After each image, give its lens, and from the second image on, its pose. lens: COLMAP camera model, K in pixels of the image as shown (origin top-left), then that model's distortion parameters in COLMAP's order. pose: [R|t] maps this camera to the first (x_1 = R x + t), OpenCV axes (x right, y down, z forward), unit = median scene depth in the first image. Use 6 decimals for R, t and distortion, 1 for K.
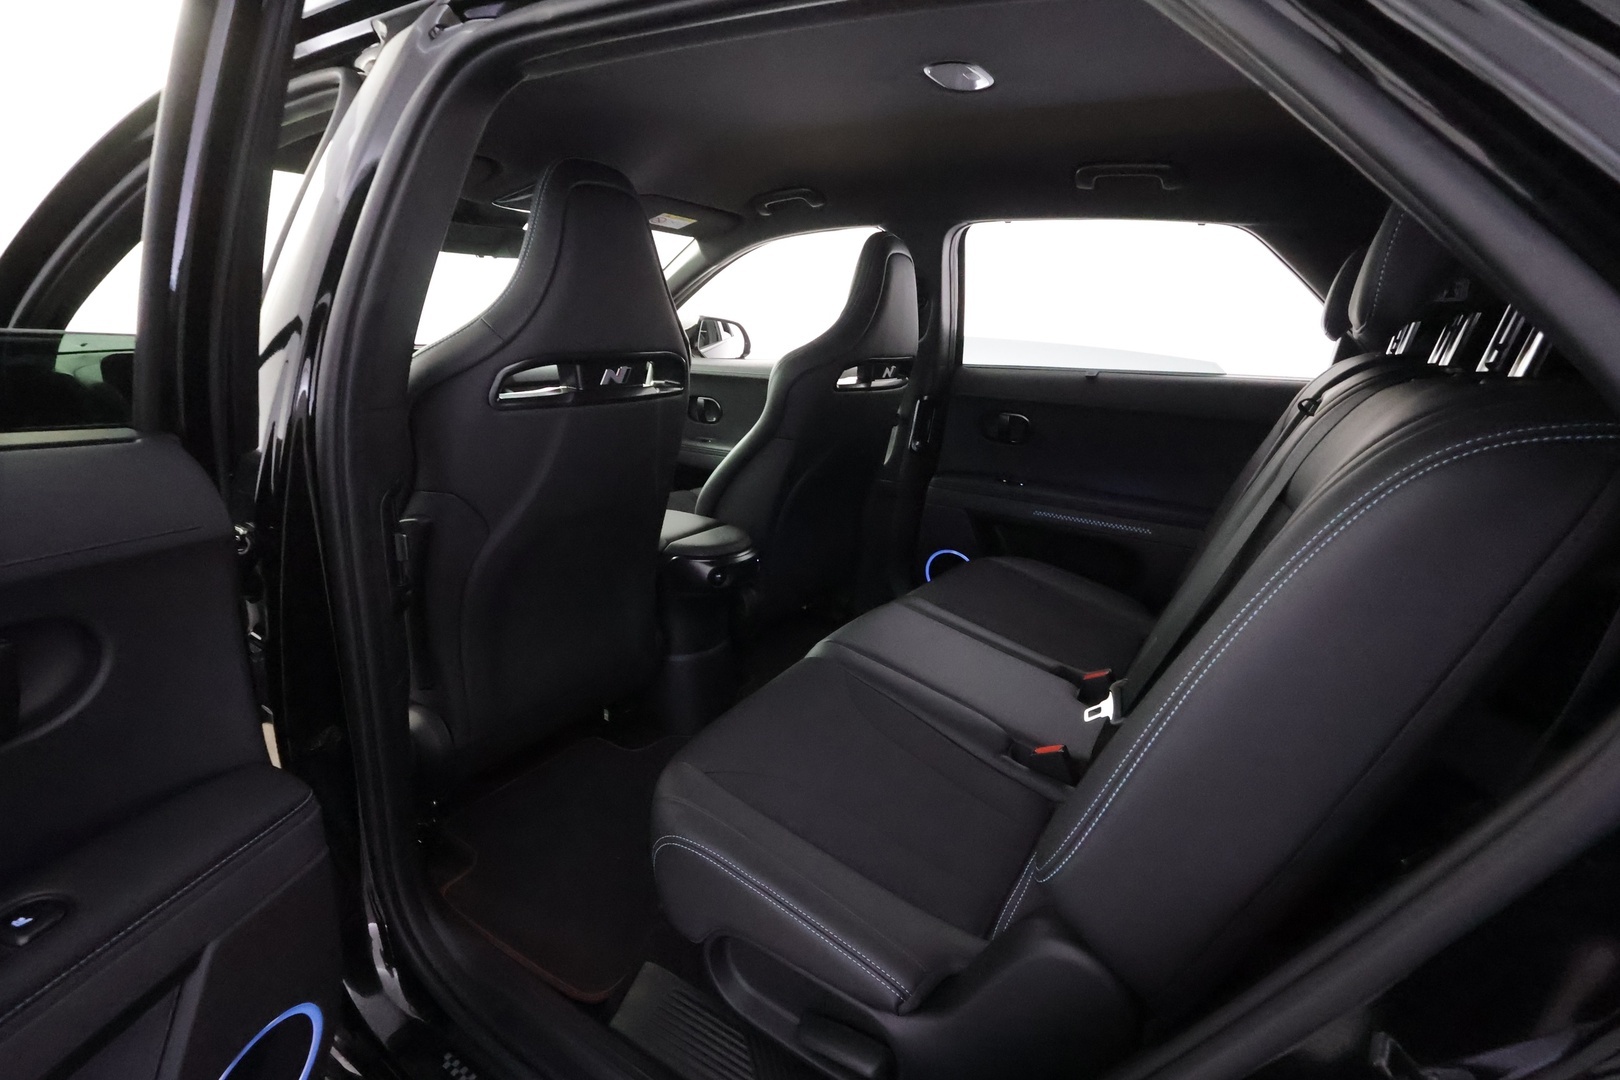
lens RADIAL K [[760.7, 0, 811.7], [0, 760.7, 544.5], [0, 0, 1]] dist [0.004932, 0.002458]
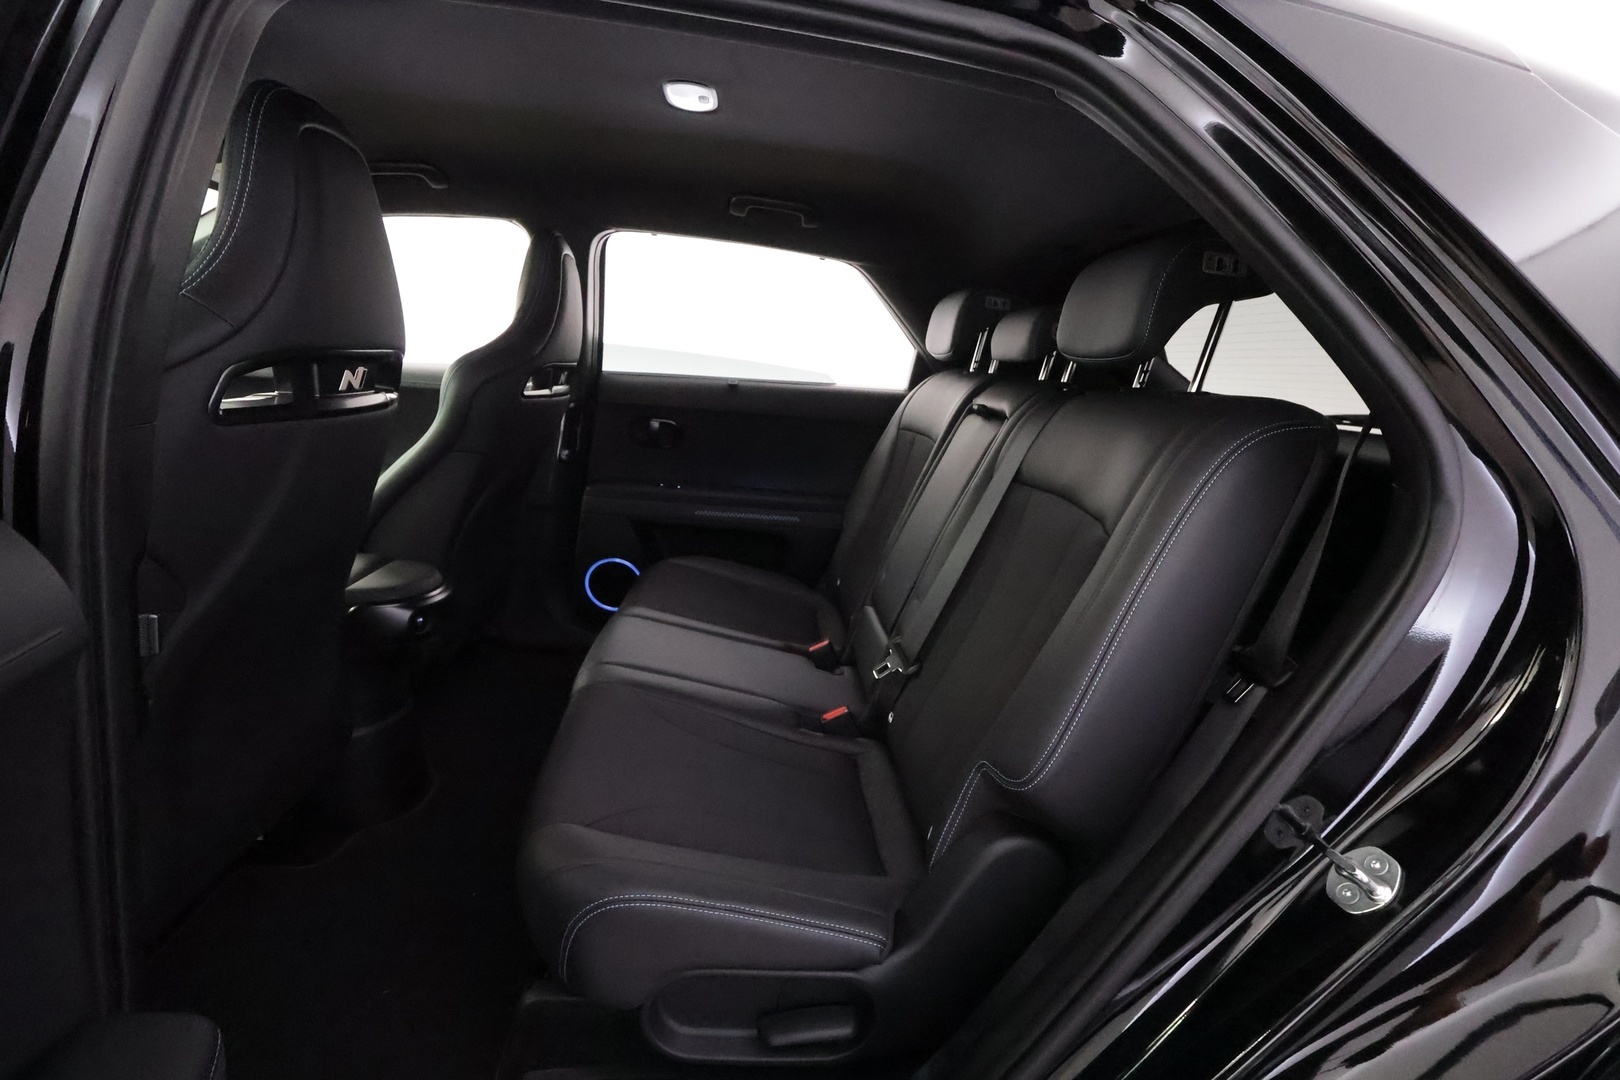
lens RADIAL K [[760.7, 0, 811.7], [0, 760.7, 544.5], [0, 0, 1]] dist [0.004932, 0.002458]
pose [[0.793239, -0.115555, 0.597846, -0.245220], [0.119552, 0.992274, 0.033167, -0.015236], [-0.597059, 0.045164, 0.800925, 0.065206]]
